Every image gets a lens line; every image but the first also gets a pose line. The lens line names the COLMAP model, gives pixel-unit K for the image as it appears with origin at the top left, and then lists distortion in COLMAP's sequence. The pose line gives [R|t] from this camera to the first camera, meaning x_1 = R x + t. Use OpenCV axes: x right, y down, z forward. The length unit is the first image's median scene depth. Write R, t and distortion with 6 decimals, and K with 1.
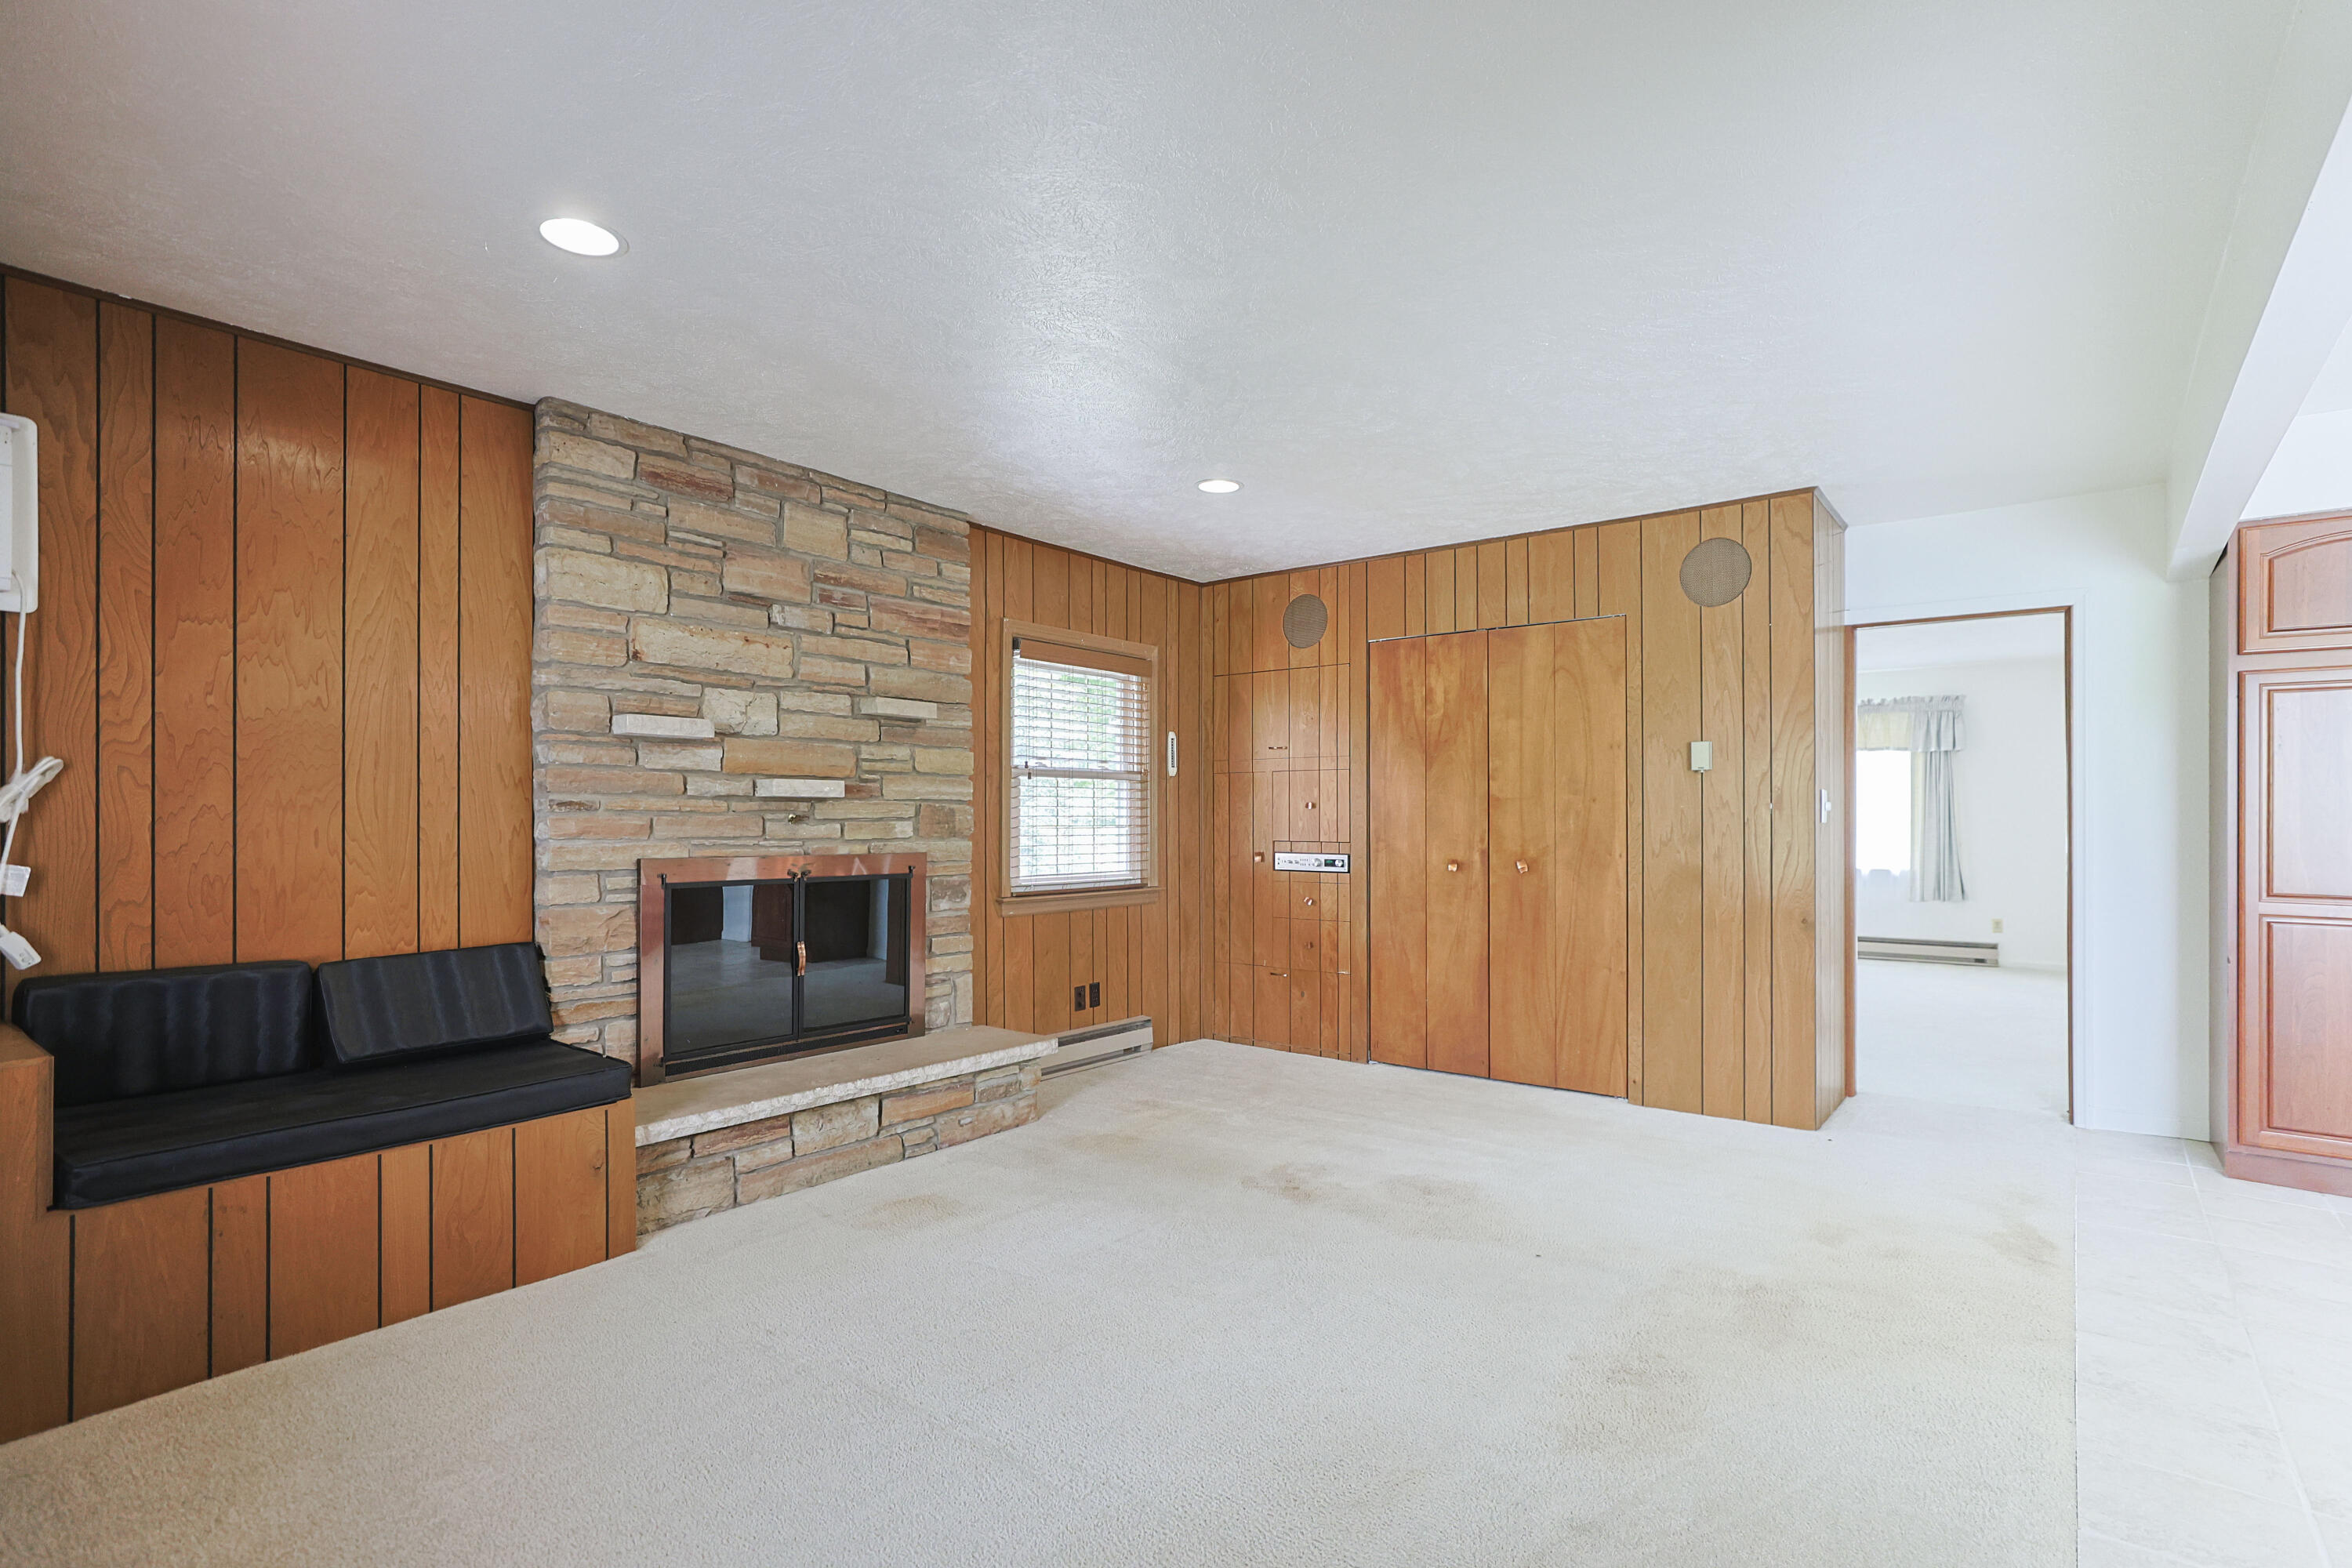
lens RADIAL K [[1134.9, 0, 1167.0], [0, 1134.9, 817.6], [0, 0, 1]] dist [-0.018518, 0.011554]
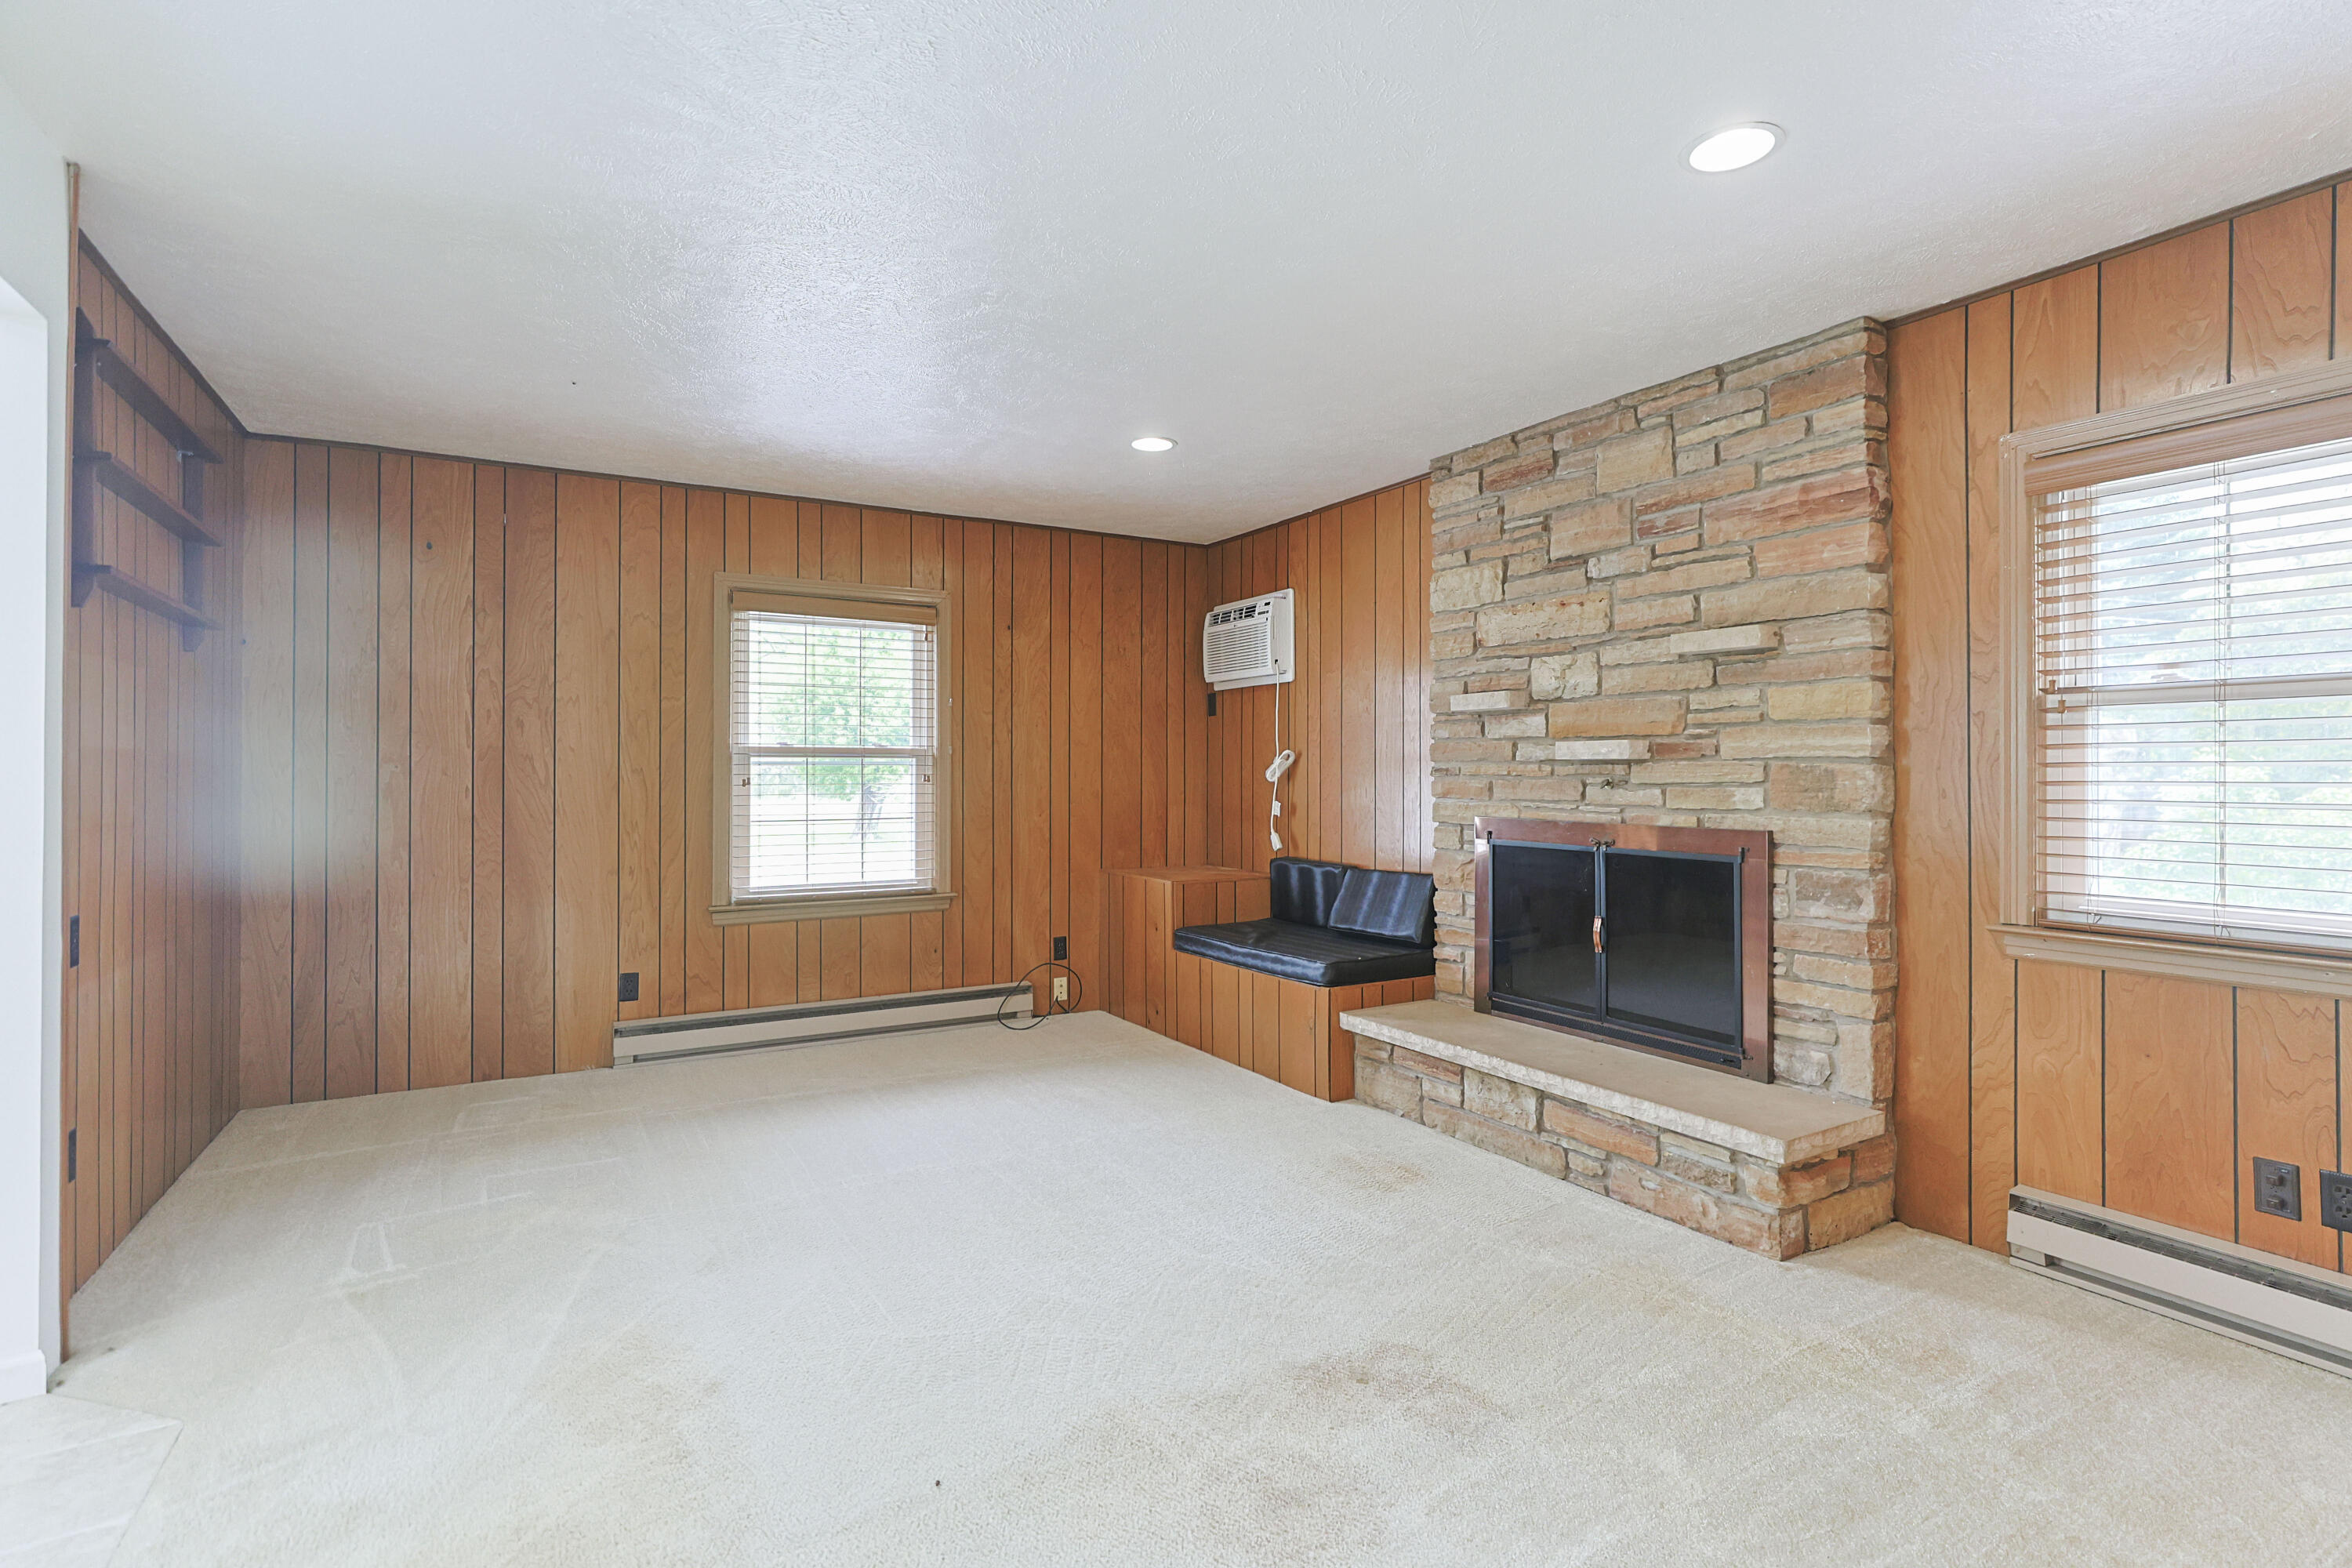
lens RADIAL K [[1134.9, 0, 1192.7], [0, 1134.9, 759.6], [0, 0, 1]] dist [-0.018518, 0.011554]
pose [[-0.345873, -0.011193, -0.938215, 0.606758], [0.002067, 0.999917, -0.012691, -0.006600], [0.938279, -0.006329, -0.345821, 0.927725]]
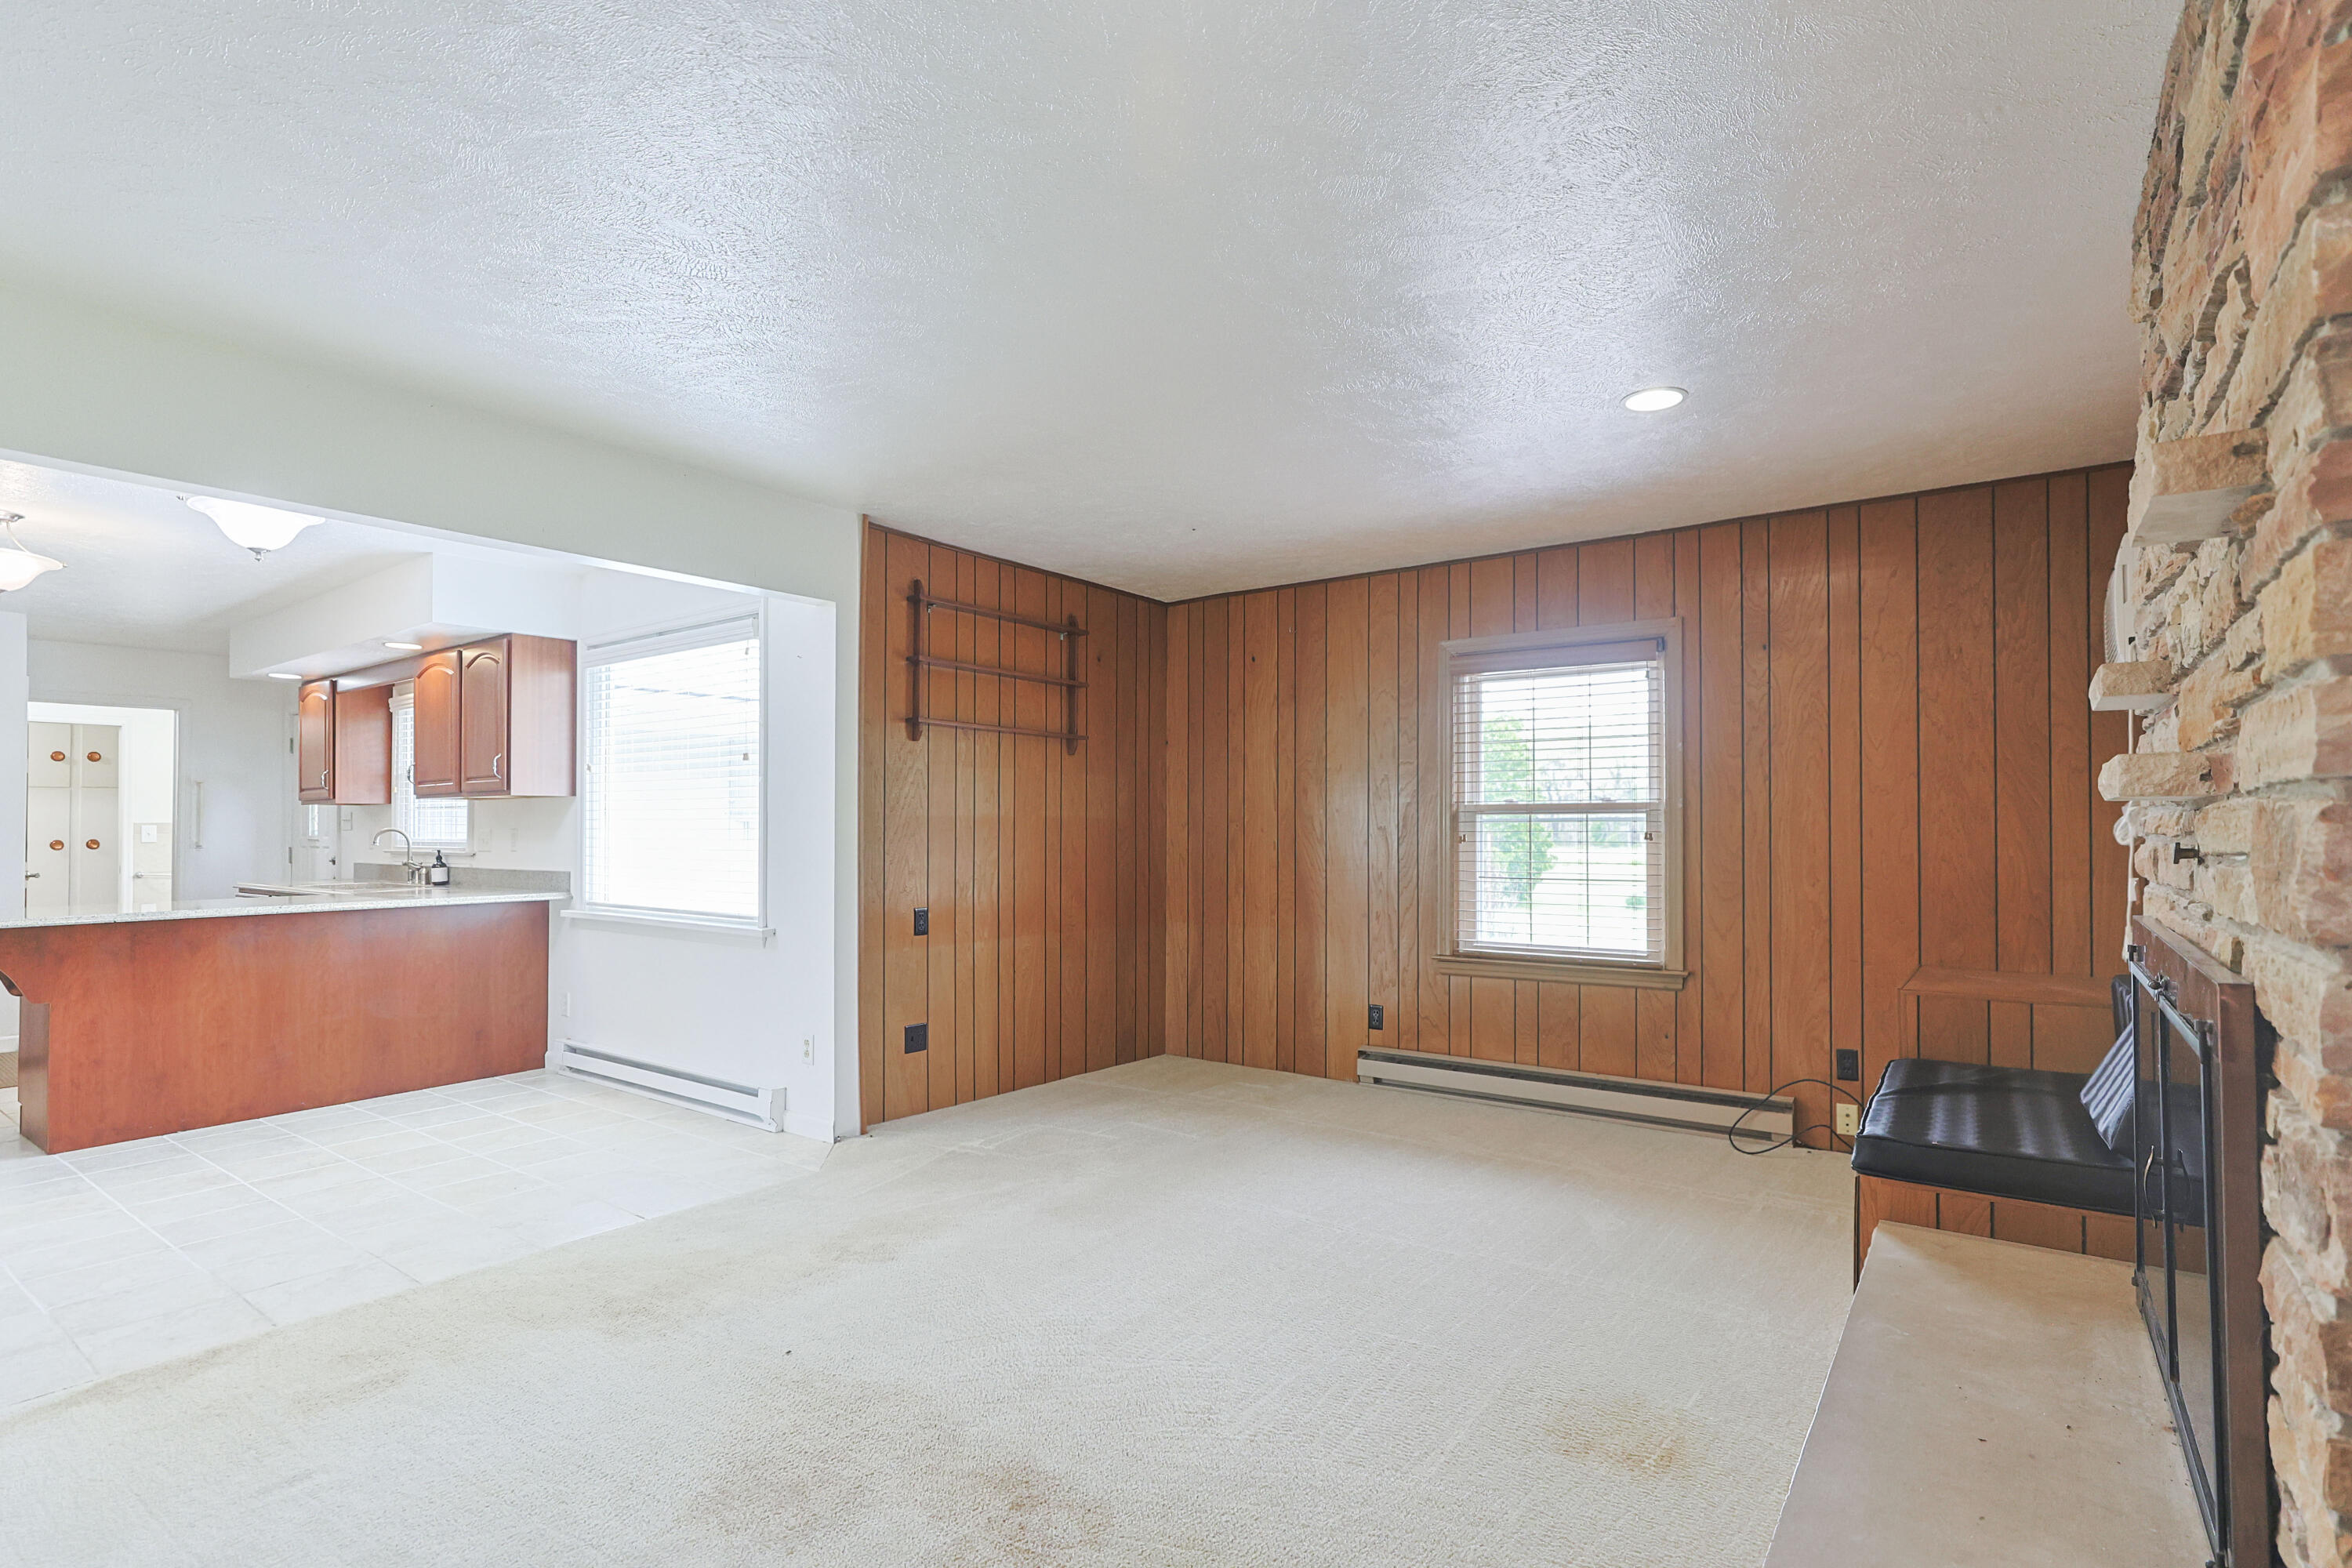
lens RADIAL K [[1134.9, 0, 1145.1], [0, 1134.9, 816.8], [0, 0, 1]] dist [-0.018518, 0.011554]
pose [[-0.999312, 0.000249, -0.037078, 0.060888], [0.000721, 0.999919, -0.012726, -0.007575], [0.037072, -0.012744, -0.999231, 1.289283]]
